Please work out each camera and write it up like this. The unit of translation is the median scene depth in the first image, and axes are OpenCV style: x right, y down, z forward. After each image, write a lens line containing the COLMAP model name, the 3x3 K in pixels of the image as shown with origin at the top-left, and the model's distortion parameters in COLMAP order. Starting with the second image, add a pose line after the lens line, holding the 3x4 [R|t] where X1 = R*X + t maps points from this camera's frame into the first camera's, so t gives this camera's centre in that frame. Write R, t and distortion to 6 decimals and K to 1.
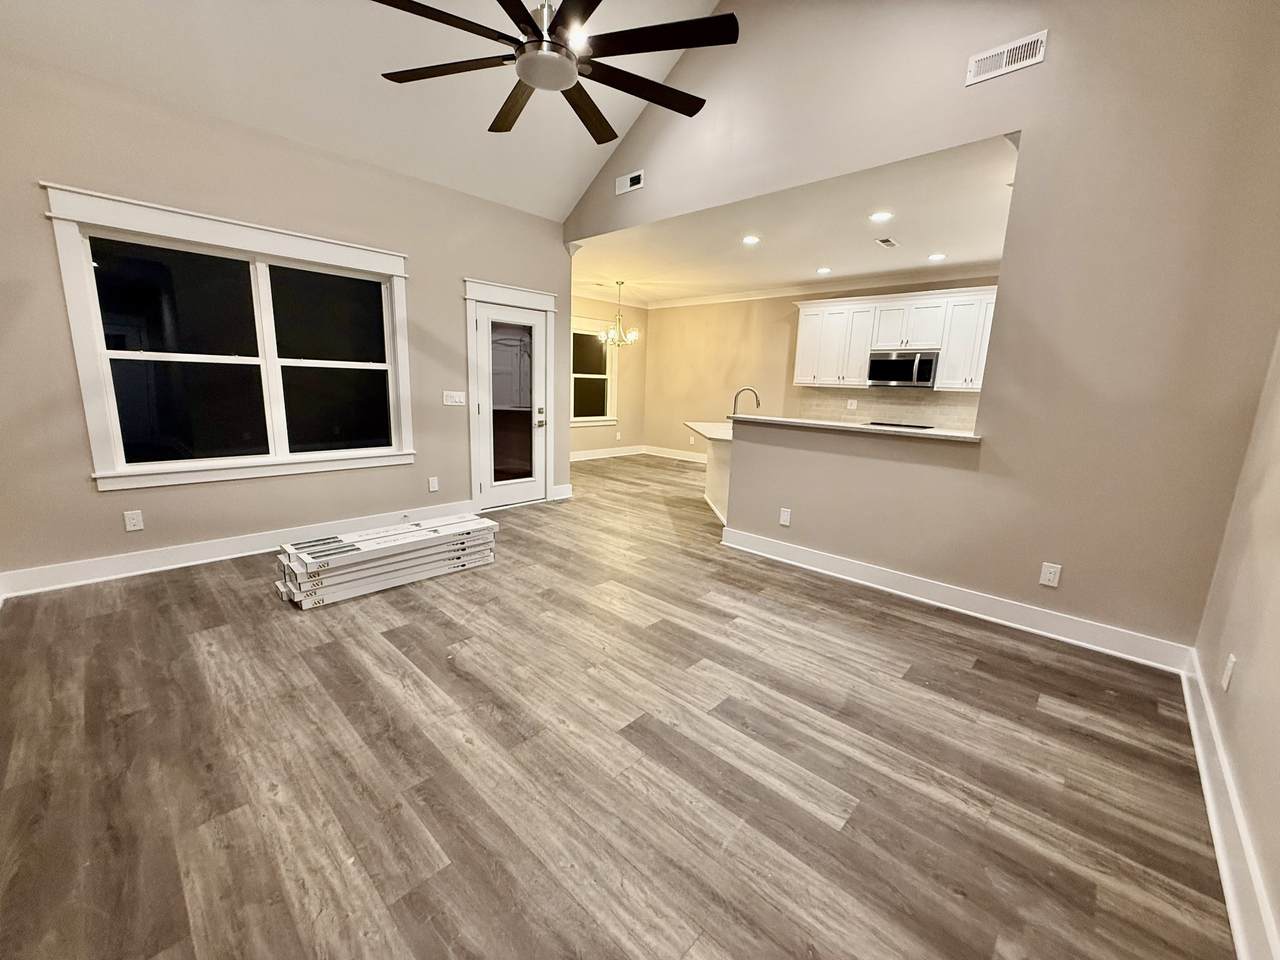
lens RADIAL K [[509.5, 0, 636.7], [0, 509.5, 482.0], [0, 0, 1]] dist [0.000054, 0.000488]
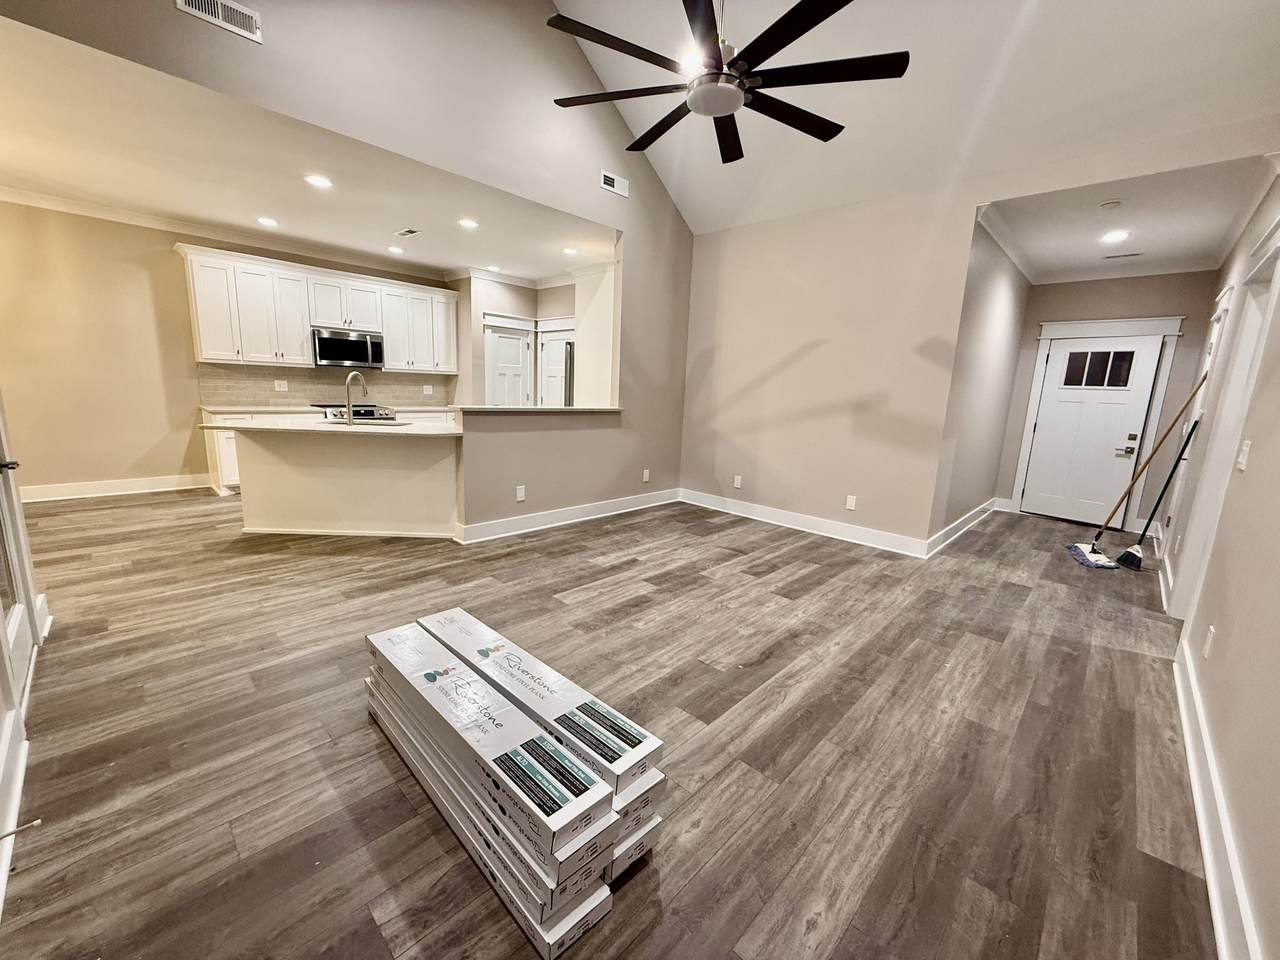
lens RADIAL K [[509.5, 0, 636.7], [0, 509.5, 482.0], [0, 0, 1]] dist [0.000054, 0.000488]
pose [[0.009249, -0.217016, 0.976124, -1.056826], [0.150138, 0.965402, 0.213210, -0.207971], [-0.988622, 0.144581, 0.041511, 0.926095]]
